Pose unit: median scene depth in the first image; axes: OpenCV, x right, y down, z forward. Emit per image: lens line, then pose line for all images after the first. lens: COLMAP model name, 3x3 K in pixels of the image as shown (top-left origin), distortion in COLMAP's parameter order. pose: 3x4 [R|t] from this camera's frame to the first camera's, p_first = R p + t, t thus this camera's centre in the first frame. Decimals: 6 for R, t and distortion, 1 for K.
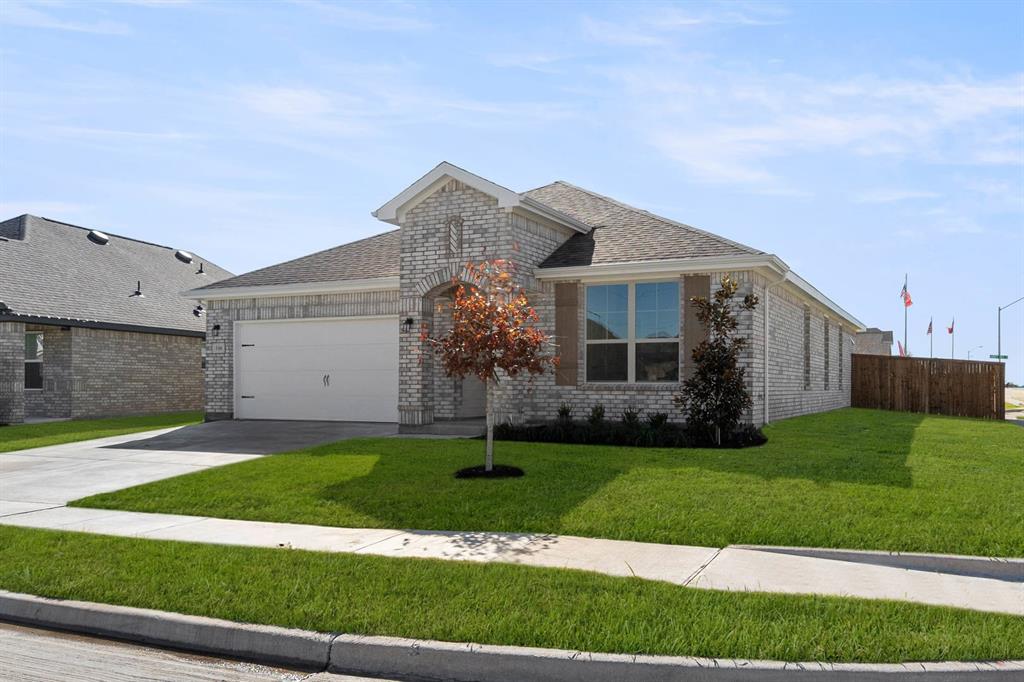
lens RADIAL K [[412.8, 0, 439.6], [0, 412.8, 310.2], [0, 0, 1]] dist [-0.003501, 0.000329]
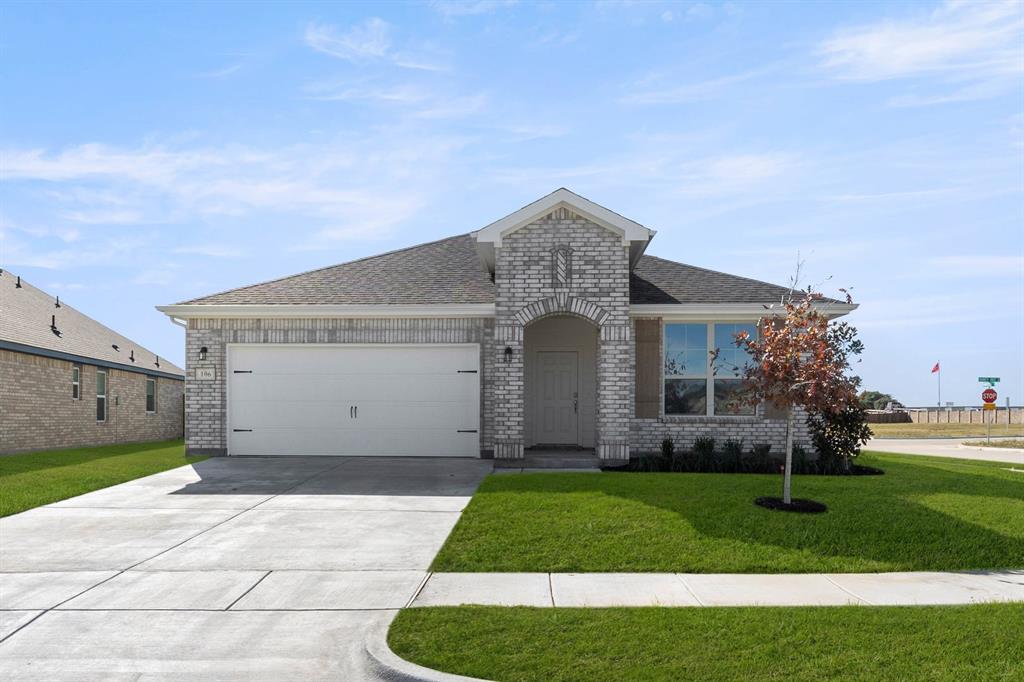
lens RADIAL K [[412.8, 0, 508.0], [0, 412.8, 345.9], [0, 0, 1]] dist [-0.003501, 0.000329]
pose [[0.977260, 0.039502, 0.208333, -0.275489], [-0.040934, 0.999159, 0.002564, 0.012848], [-0.208056, -0.011034, 0.978055, 0.064959]]
